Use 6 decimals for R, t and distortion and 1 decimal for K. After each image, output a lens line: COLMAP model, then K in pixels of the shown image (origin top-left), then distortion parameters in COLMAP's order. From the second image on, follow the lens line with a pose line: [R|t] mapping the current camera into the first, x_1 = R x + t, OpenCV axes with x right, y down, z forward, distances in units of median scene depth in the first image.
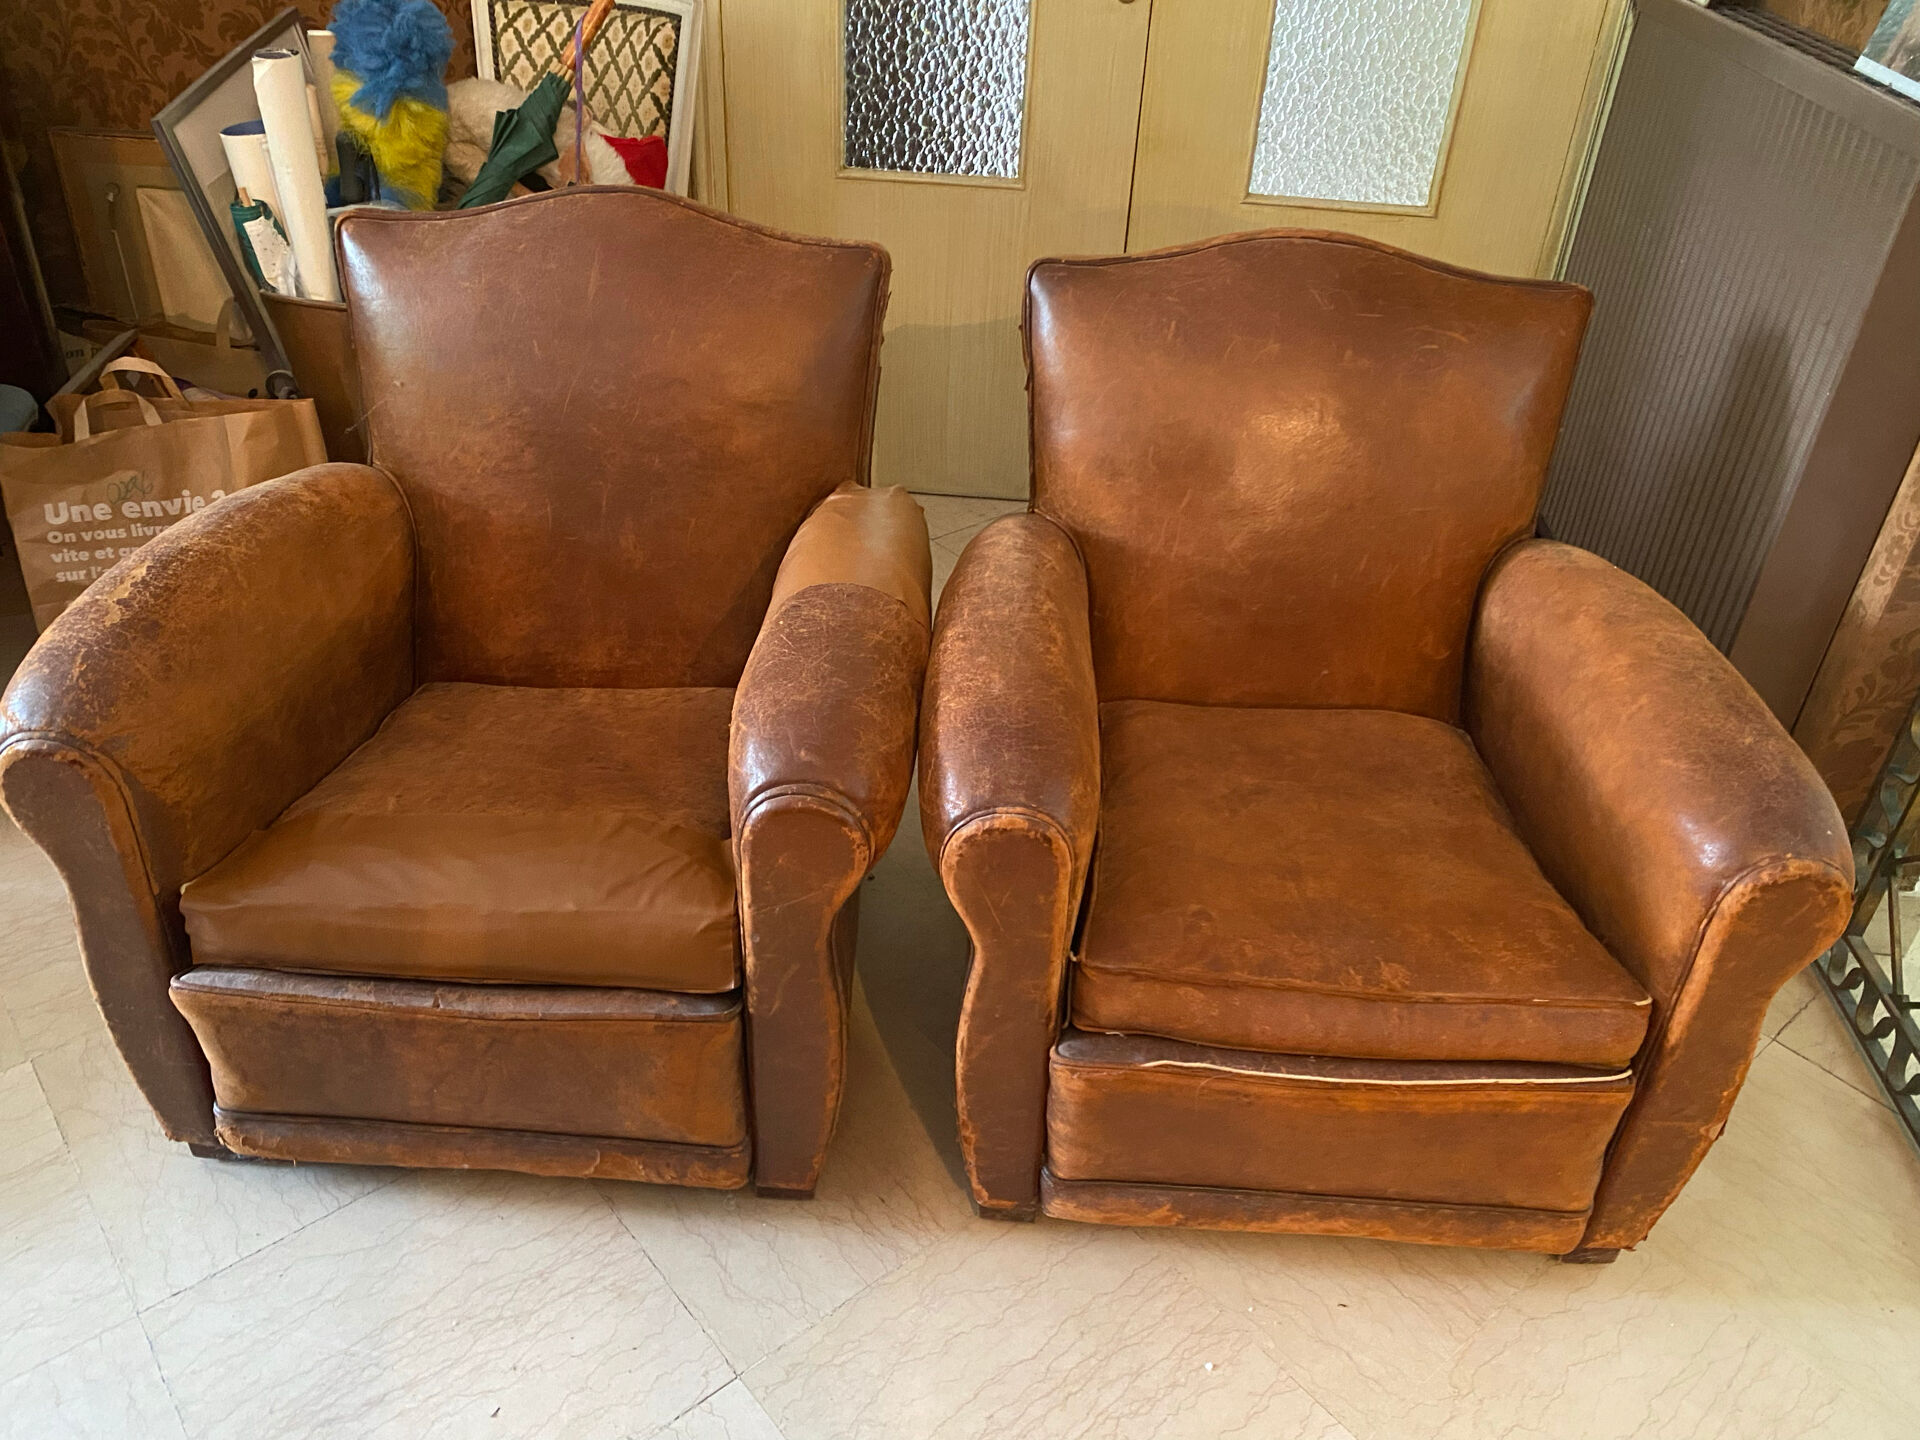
lens RADIAL K [[1425.9, 0, 934.3], [0, 1425.9, 689.3], [0, 0, 1]] dist [0.022214, -0.022290]
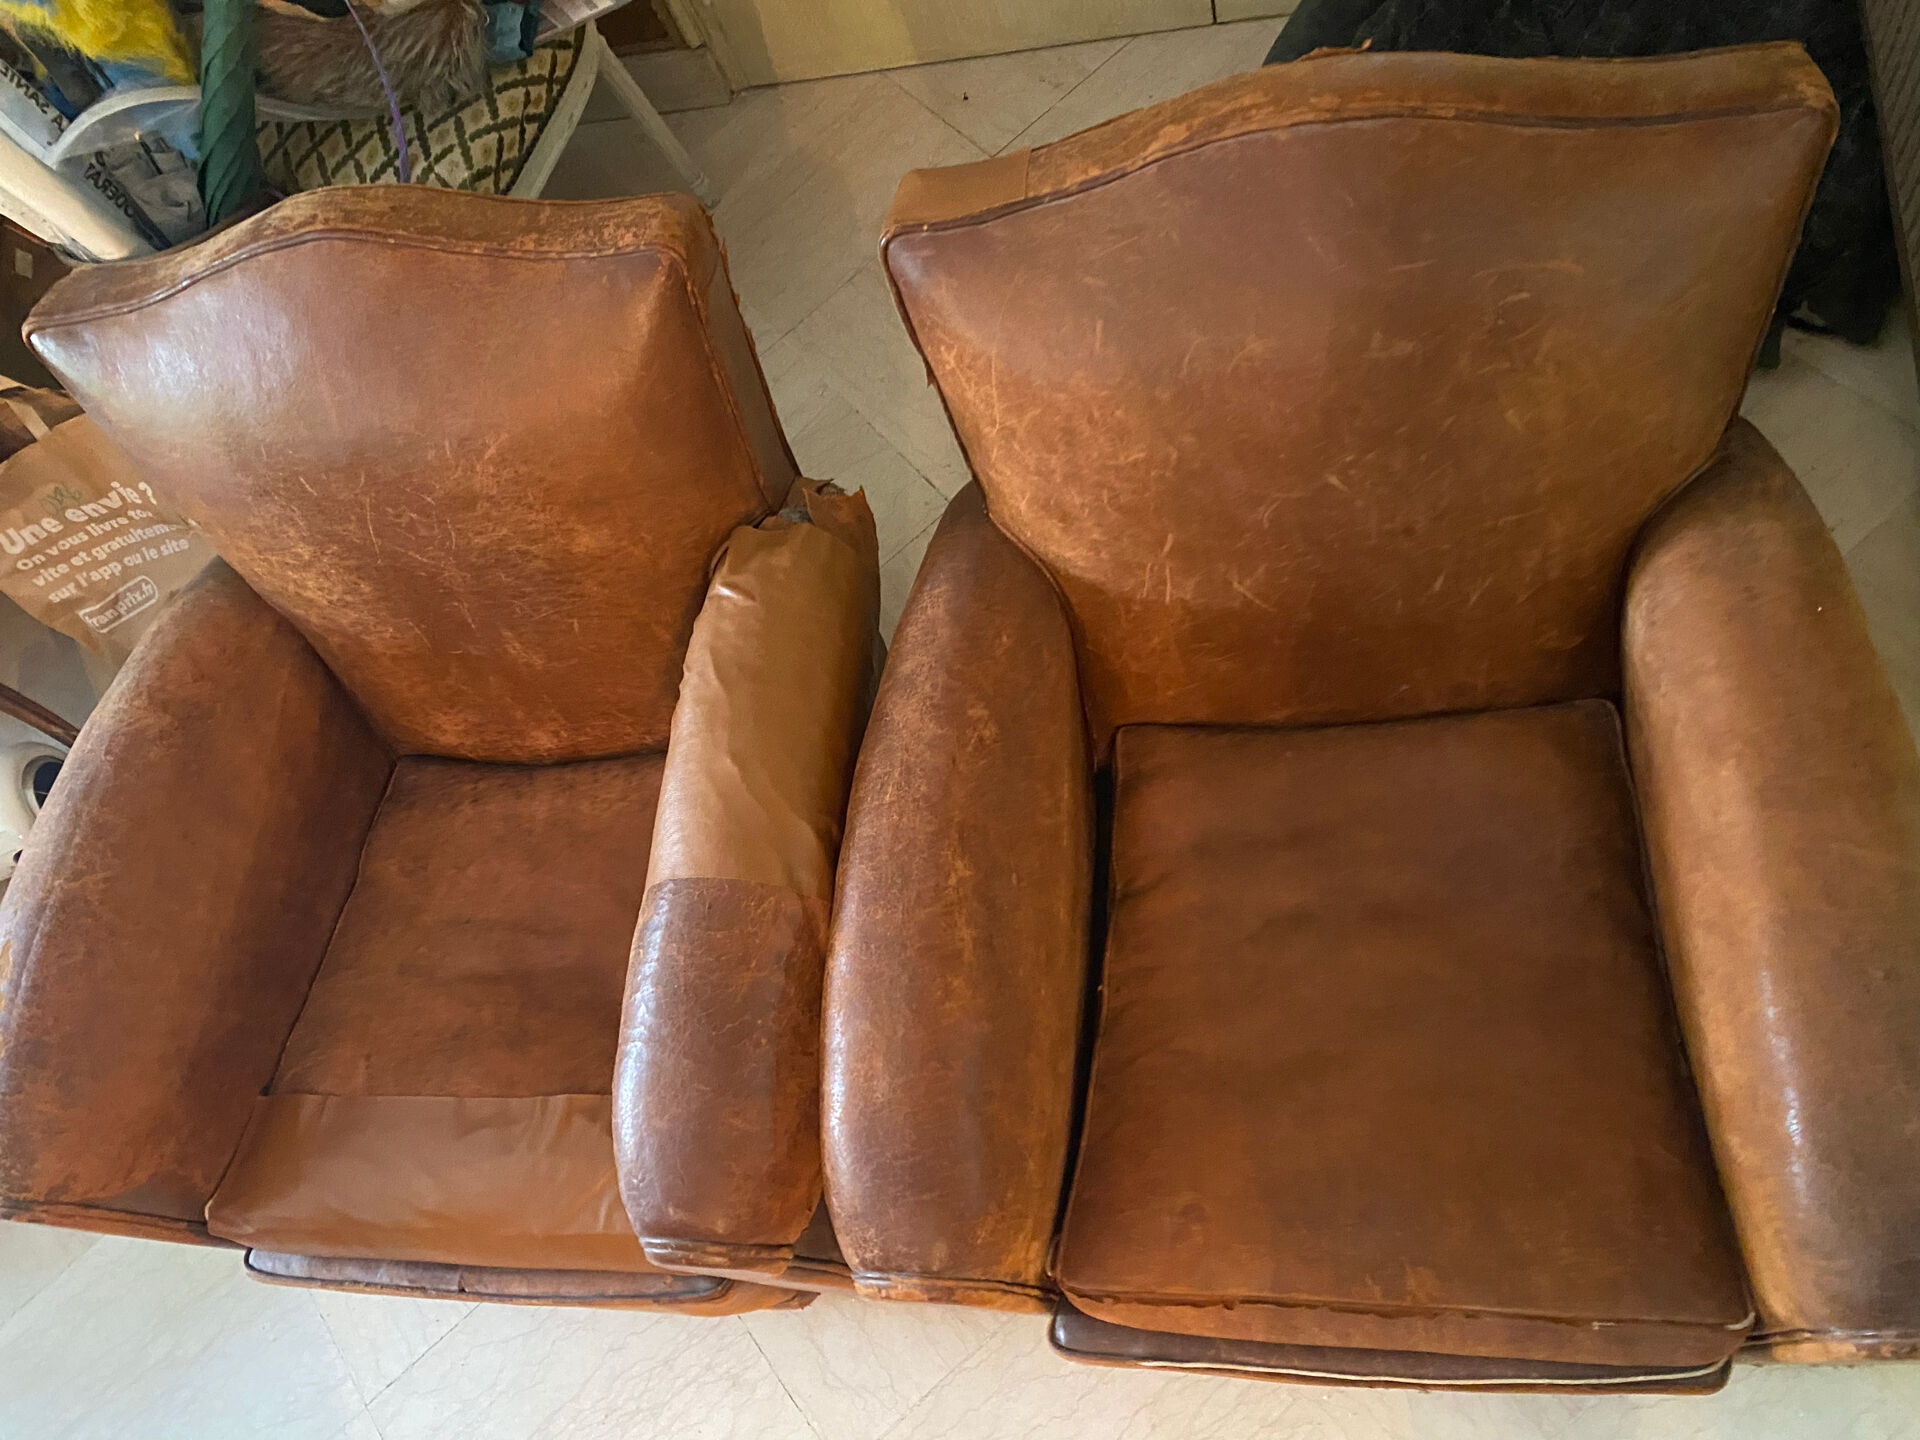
lens RADIAL K [[1425.9, 0, 951.6], [0, 1425.9, 677.9], [0, 0, 1]] dist [0.022214, -0.022290]
pose [[0.956332, -0.117305, -0.267711, 0.272608], [0.244257, 0.823784, 0.511584, -0.499017], [0.160524, -0.554634, 0.816463, 0.390452]]
